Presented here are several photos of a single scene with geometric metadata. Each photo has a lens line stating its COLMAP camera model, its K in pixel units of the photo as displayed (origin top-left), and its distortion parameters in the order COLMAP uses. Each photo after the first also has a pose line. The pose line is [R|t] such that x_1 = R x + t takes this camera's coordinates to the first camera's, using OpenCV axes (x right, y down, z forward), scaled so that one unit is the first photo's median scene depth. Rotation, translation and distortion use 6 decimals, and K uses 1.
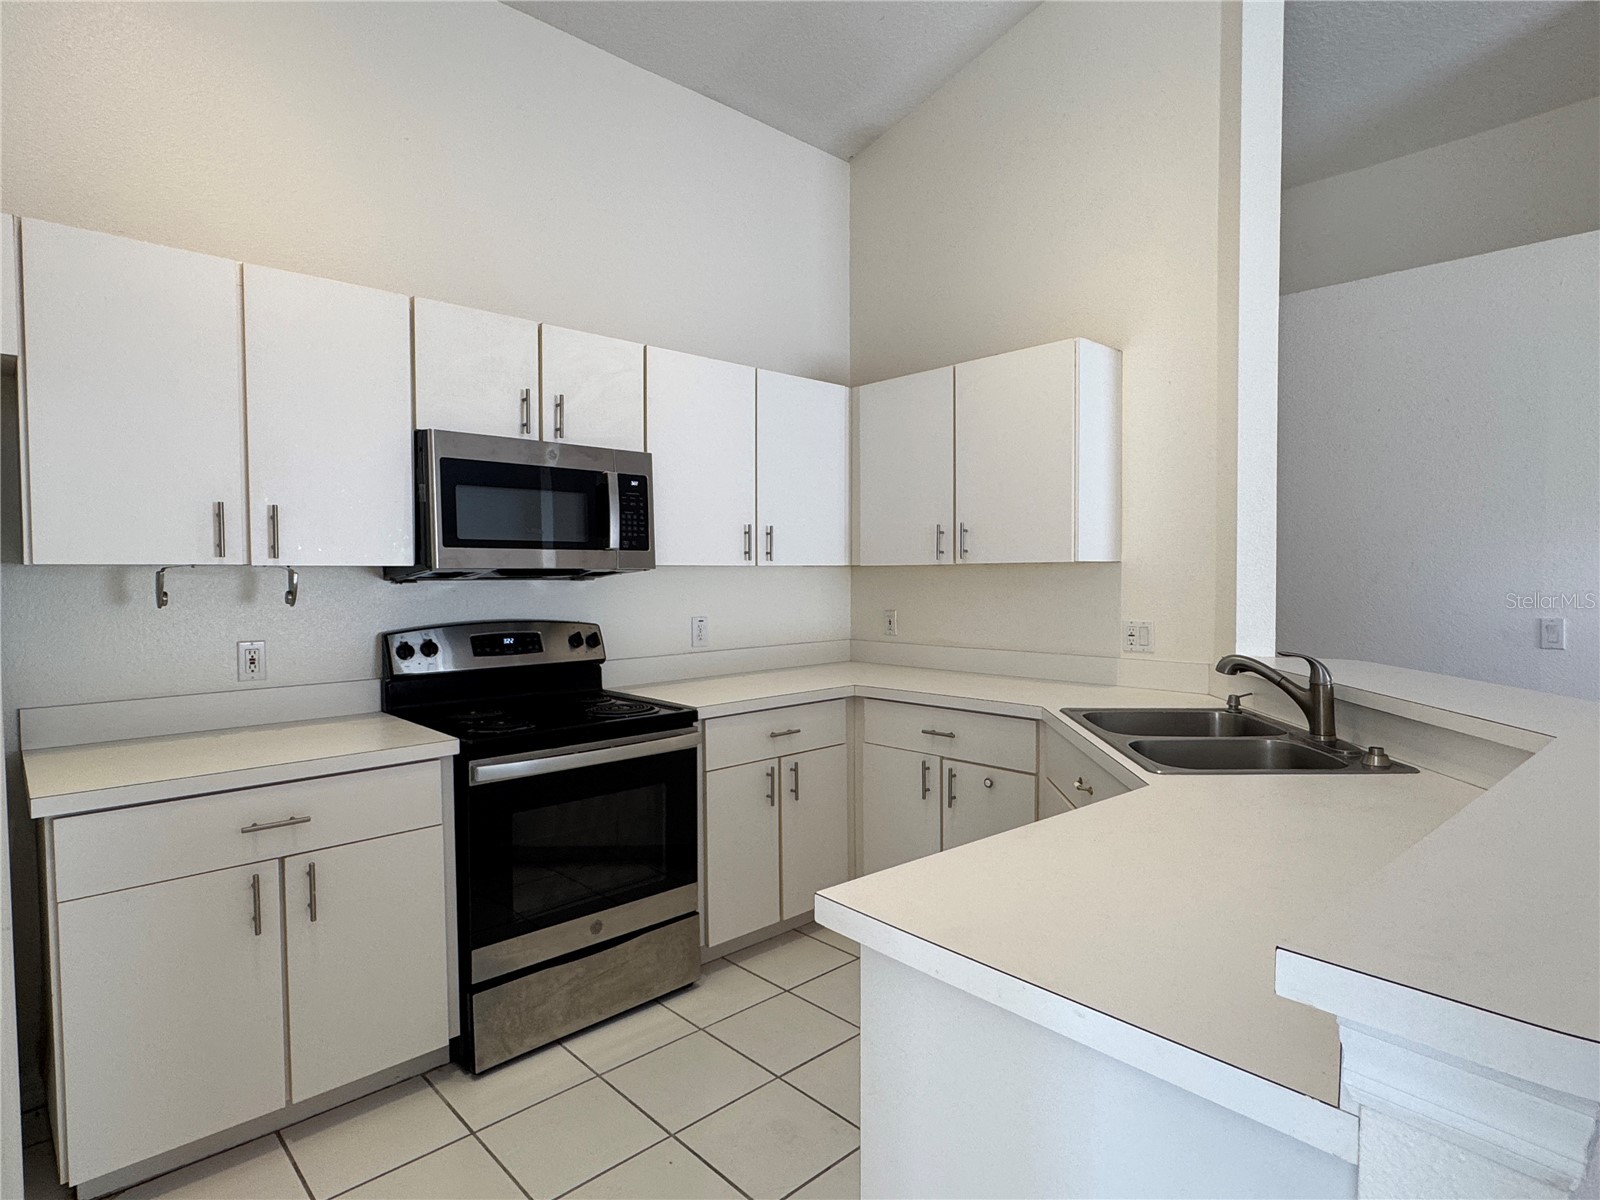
lens RADIAL K [[868.8, 0, 805.0], [0, 868.8, 594.9], [0, 0, 1]] dist [-0.000129, -0.000474]
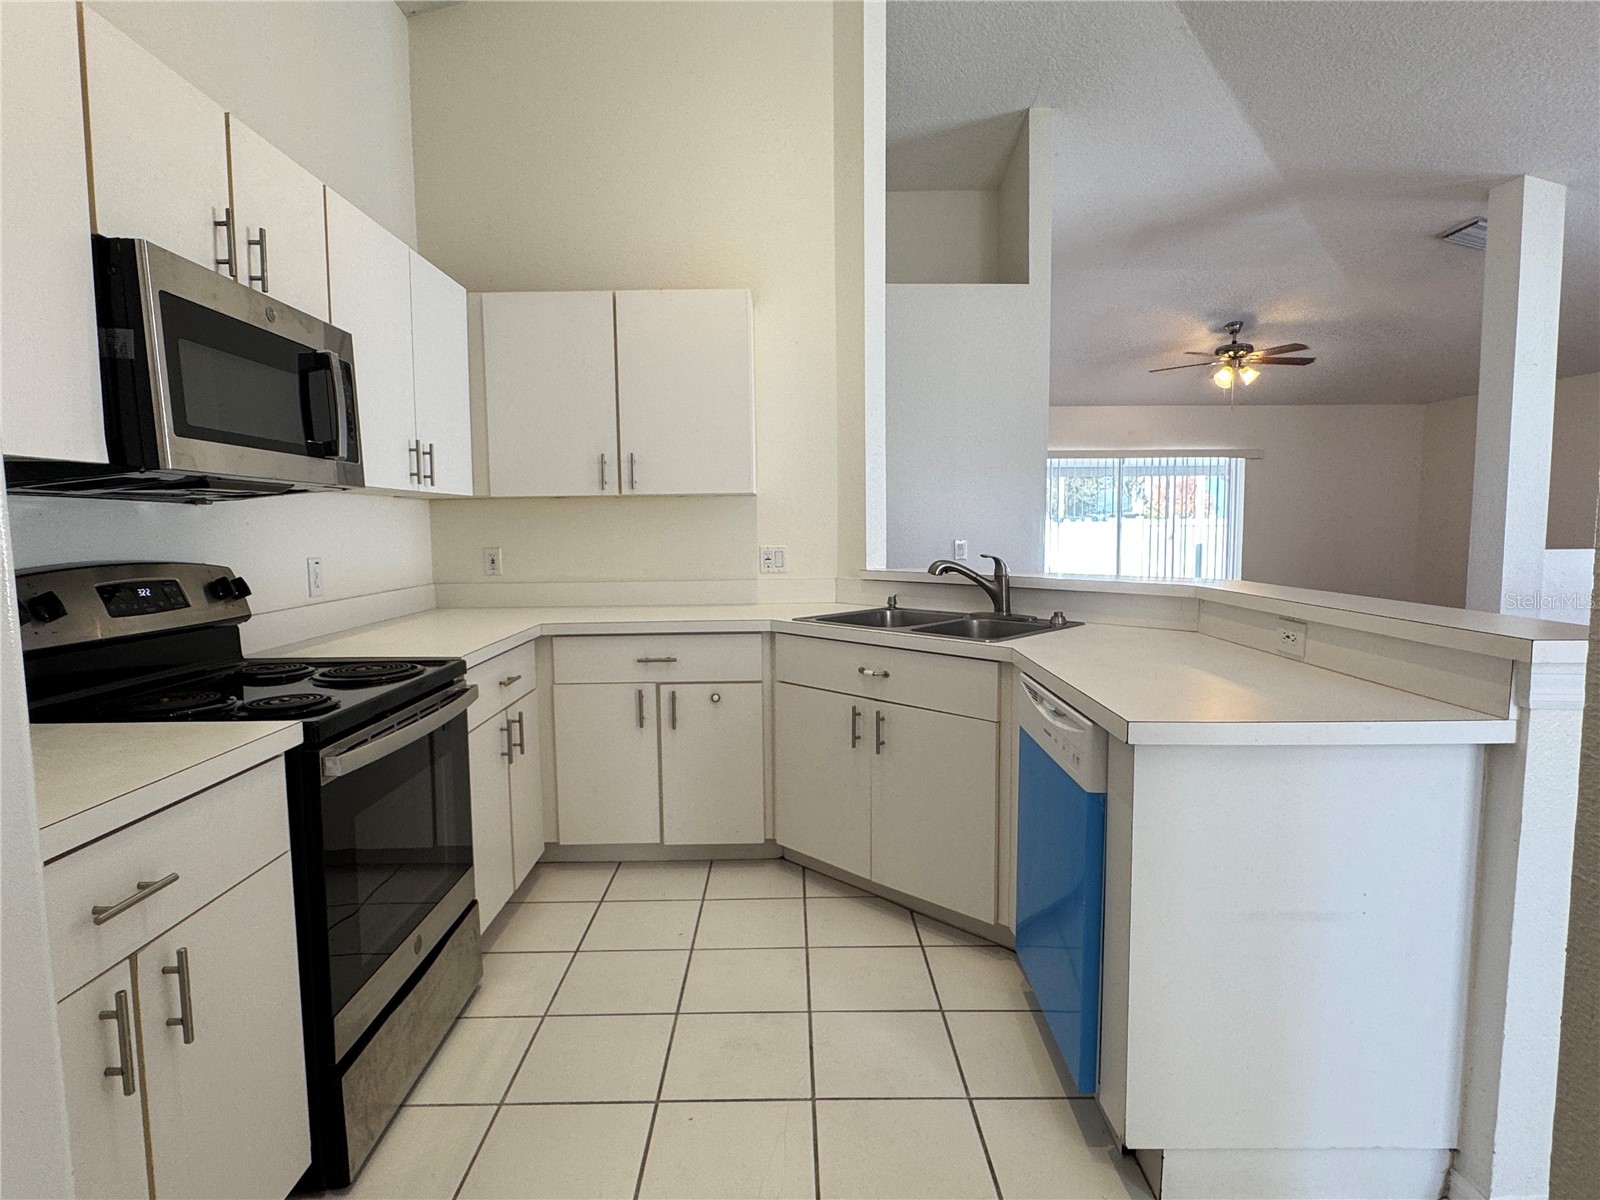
lens RADIAL K [[868.8, 0, 794.8], [0, 868.8, 594.4], [0, 0, 1]] dist [-0.000129, -0.000474]
pose [[0.679820, -0.060179, 0.730905, -0.491052], [0.025838, 0.997974, 0.058135, 0.029468], [-0.732923, -0.020636, 0.679998, 0.203812]]
